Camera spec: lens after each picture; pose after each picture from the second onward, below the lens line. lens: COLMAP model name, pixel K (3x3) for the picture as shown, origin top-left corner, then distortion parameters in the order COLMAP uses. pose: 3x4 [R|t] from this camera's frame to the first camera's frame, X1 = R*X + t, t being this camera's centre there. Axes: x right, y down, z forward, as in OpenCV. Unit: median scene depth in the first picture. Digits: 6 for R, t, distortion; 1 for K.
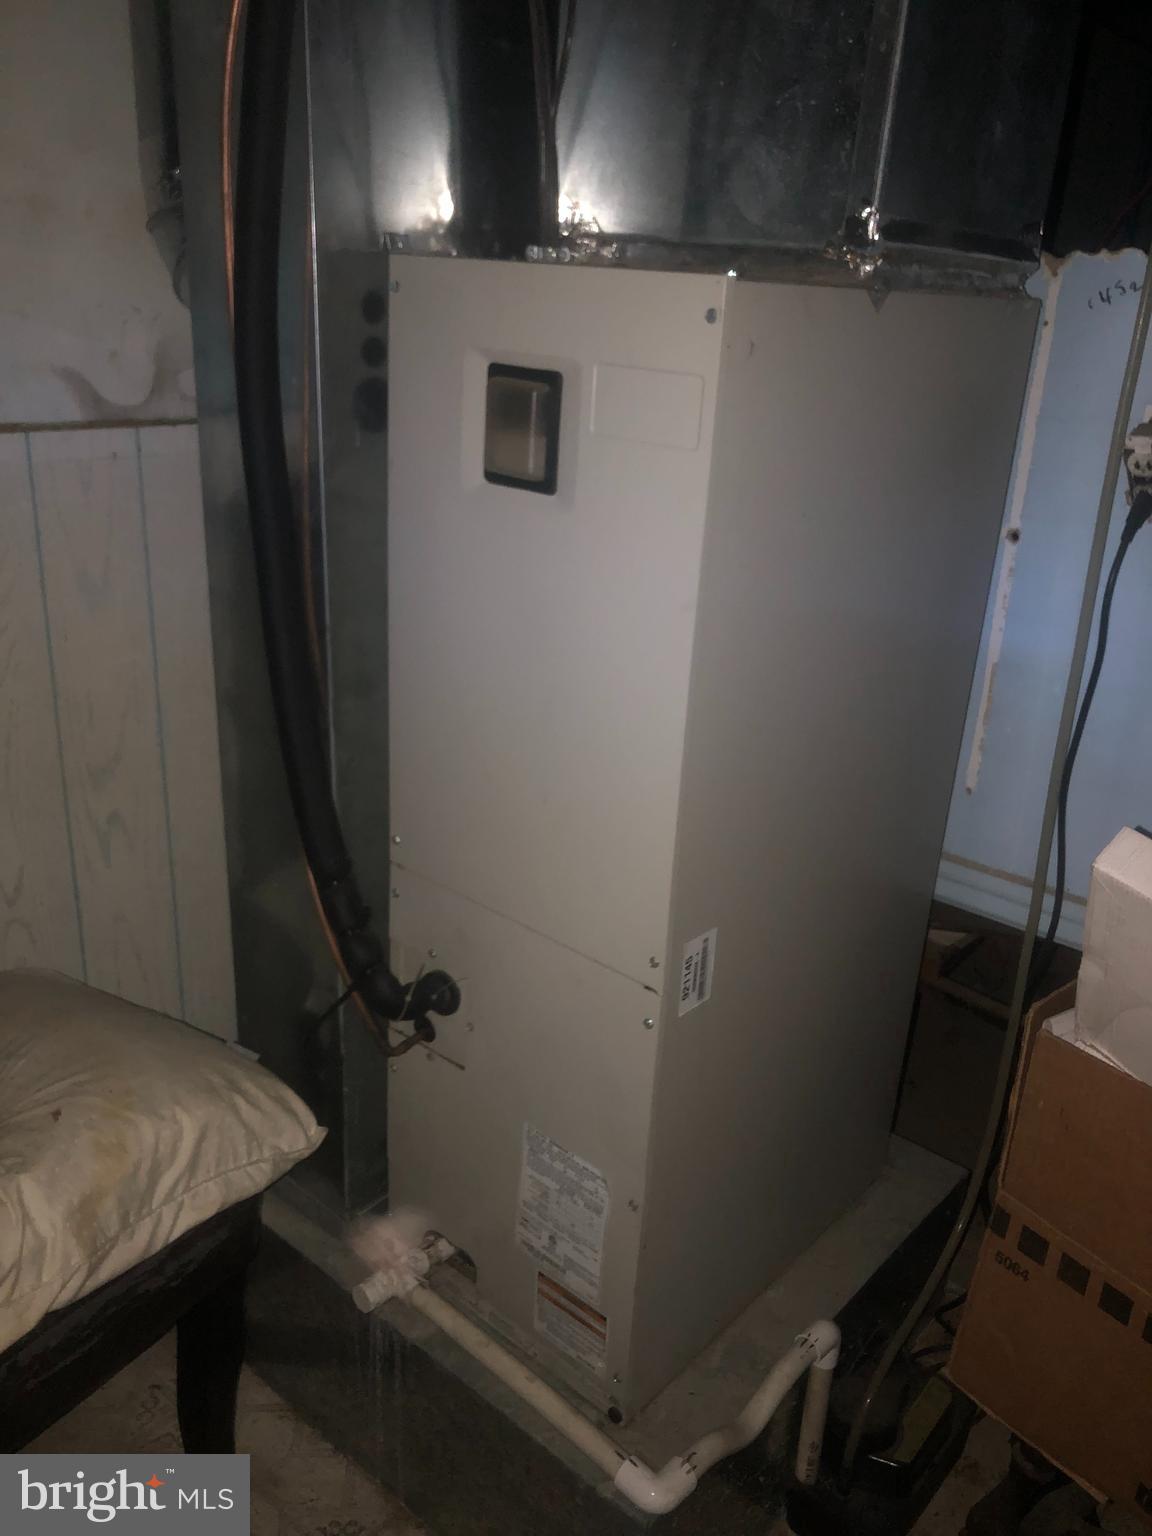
lens RADIAL K [[1260.0, 0, 578.3], [0, 1260.0, 770.2], [0, 0, 1]] dist [0.027314, -0.019401]
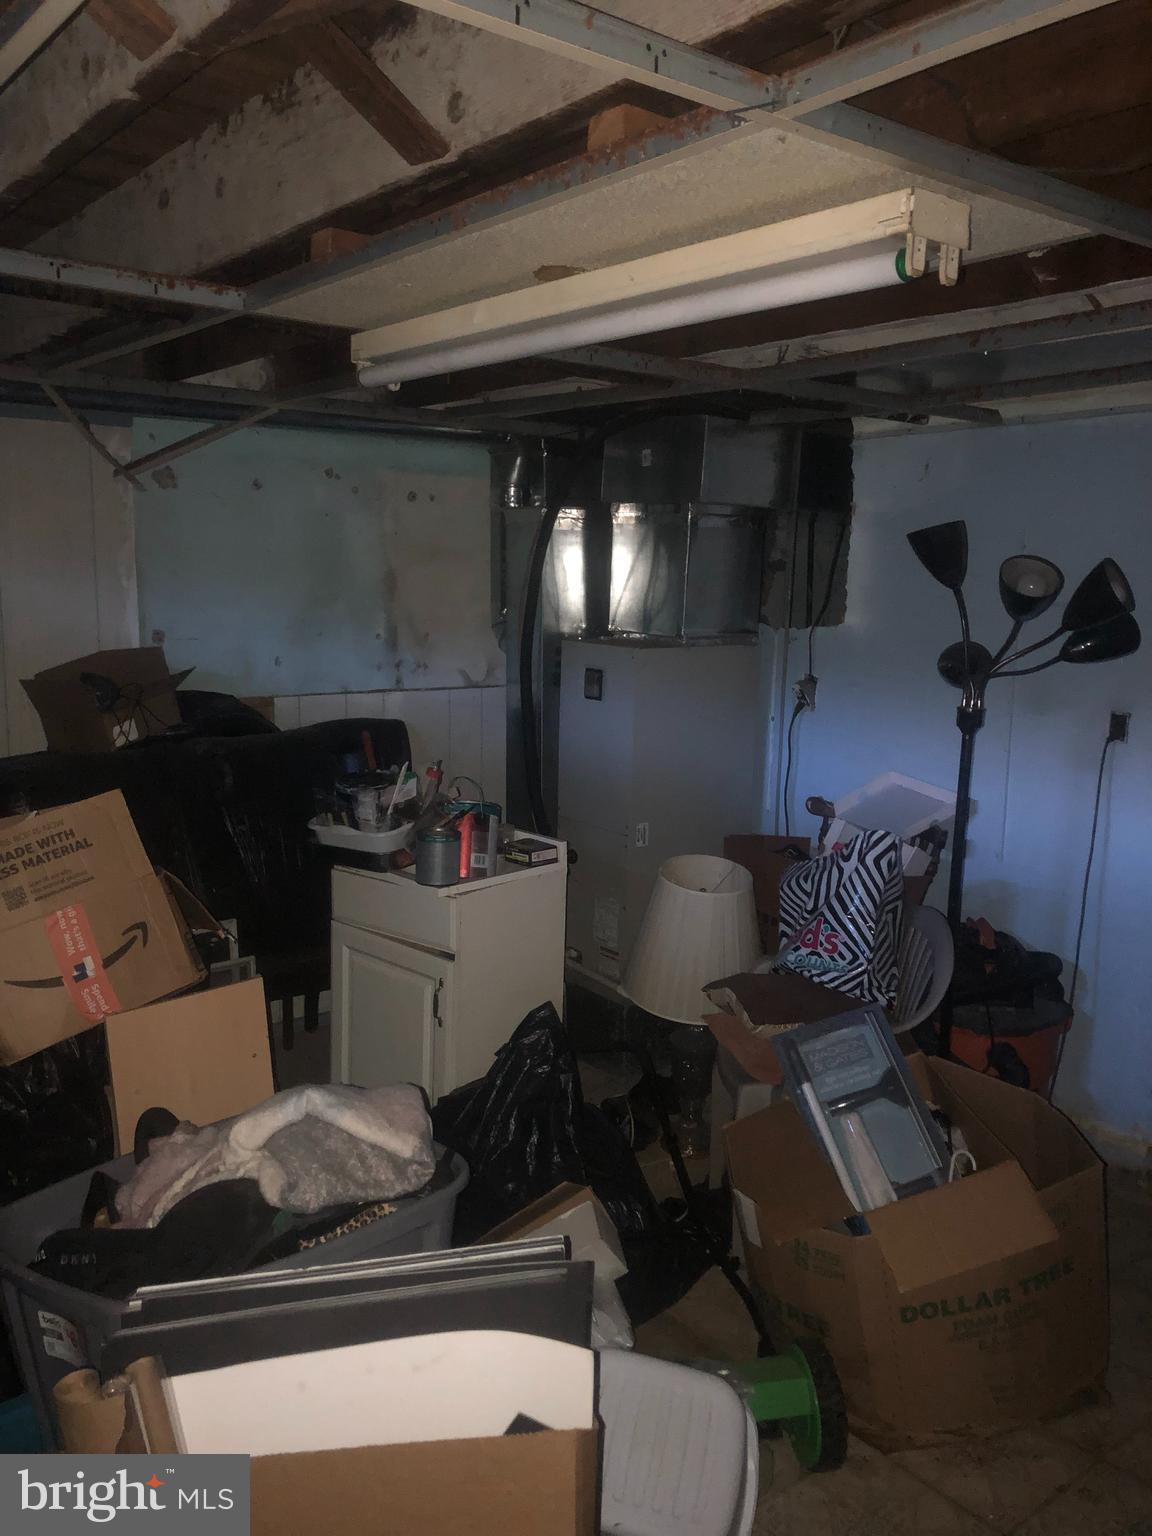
lens RADIAL K [[1260.0, 0, 571.4], [0, 1260.0, 765.8], [0, 0, 1]] dist [0.027314, -0.019401]
pose [[0.983900, -0.004348, -0.178667, 0.461472], [-0.033220, 0.977833, -0.206735, 0.614953], [0.175605, 0.209342, 0.961945, -2.125100]]
